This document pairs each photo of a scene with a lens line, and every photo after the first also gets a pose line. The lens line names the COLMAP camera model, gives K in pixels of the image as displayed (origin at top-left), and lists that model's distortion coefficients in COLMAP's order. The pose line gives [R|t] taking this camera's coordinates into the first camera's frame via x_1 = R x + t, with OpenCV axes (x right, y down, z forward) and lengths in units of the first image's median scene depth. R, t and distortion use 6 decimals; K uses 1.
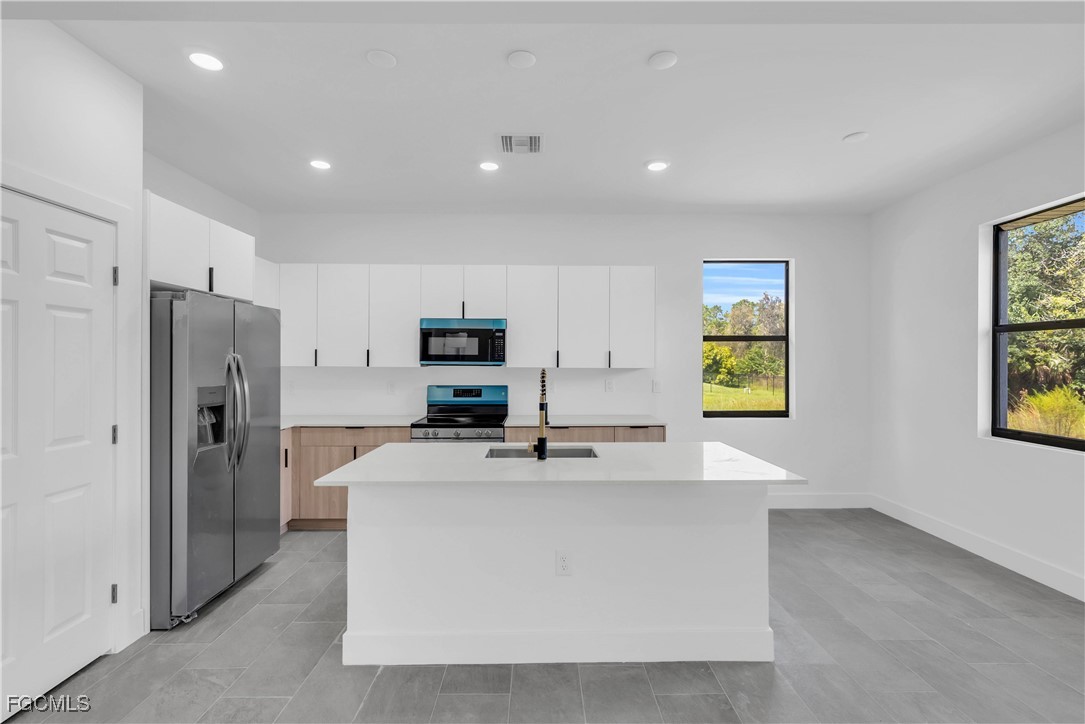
lens RADIAL K [[496.2, 0, 540.8], [0, 496.2, 361.7], [0, 0, 1]] dist [0.000705, -0.000061]
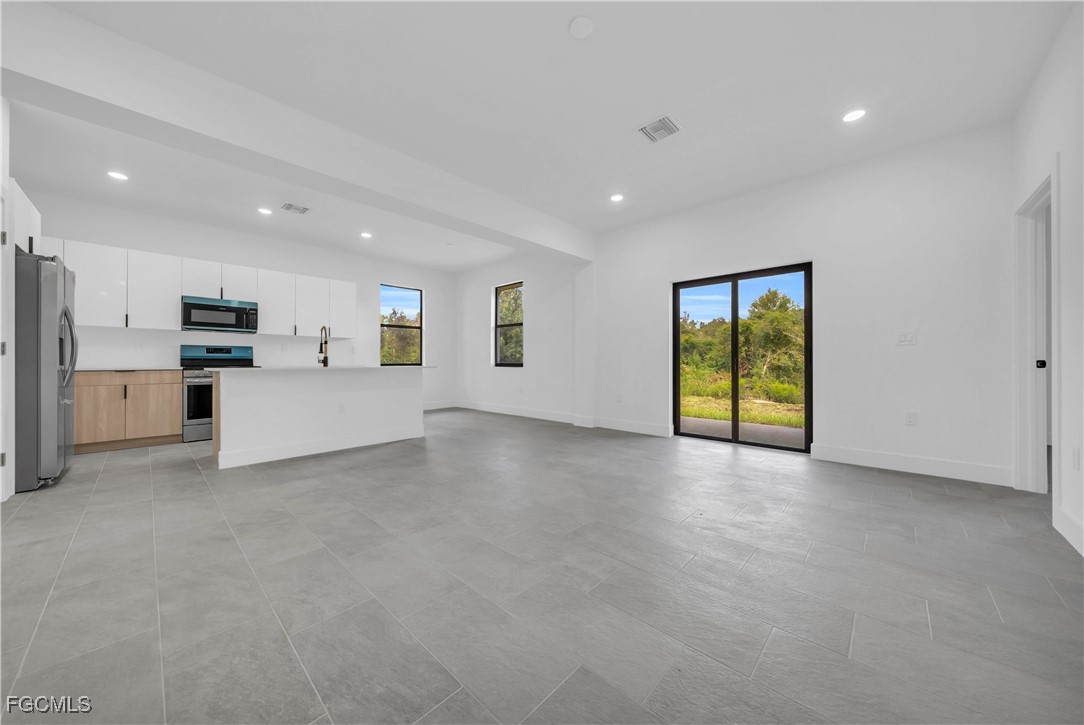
lens RADIAL K [[371.9, 0, 543.5], [0, 371.9, 360.8], [0, 0, 1]] dist [-0.004807, -0.000025]
pose [[0.685928, 0.000109, 0.727670, -0.304763], [0.000773, 0.999999, -0.000878, 0.100521], [-0.727669, 0.001165, 0.685927, -0.466192]]
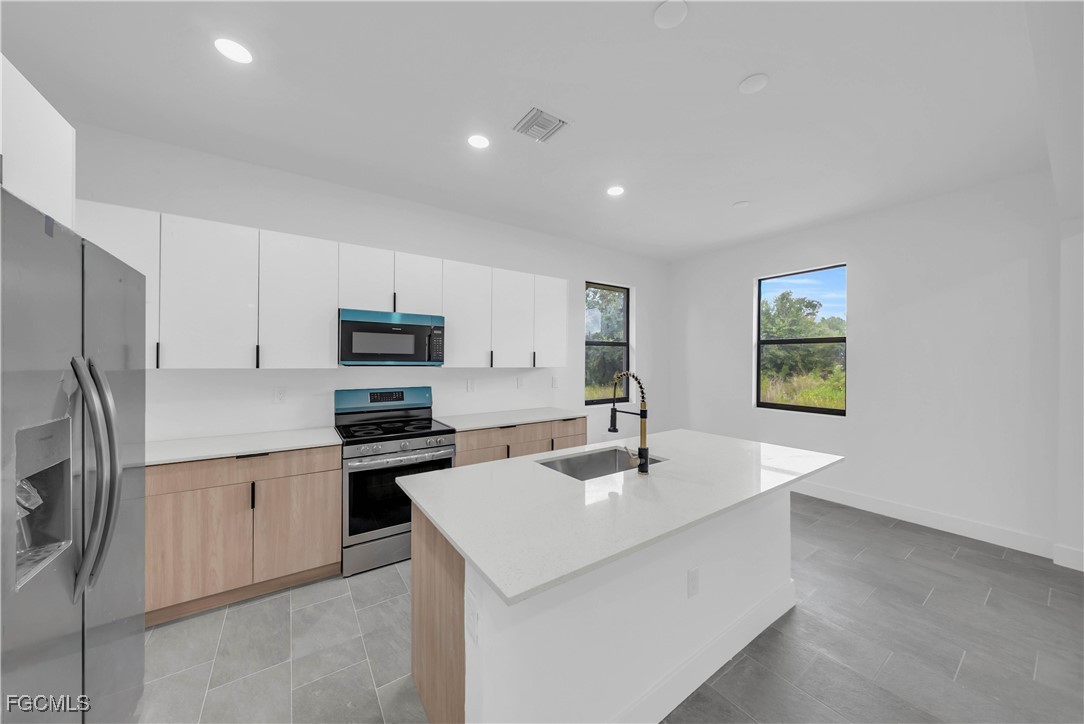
lens RADIAL K [[371.9, 0, 548.1], [0, 371.9, 360.4], [0, 0, 1]] dist [-0.004807, -0.000025]
pose [[0.825988, 0.002634, 0.563681, -0.303847], [-0.004583, 0.999987, 0.002043, -0.004956], [-0.563669, -0.004271, 0.825990, 0.309194]]
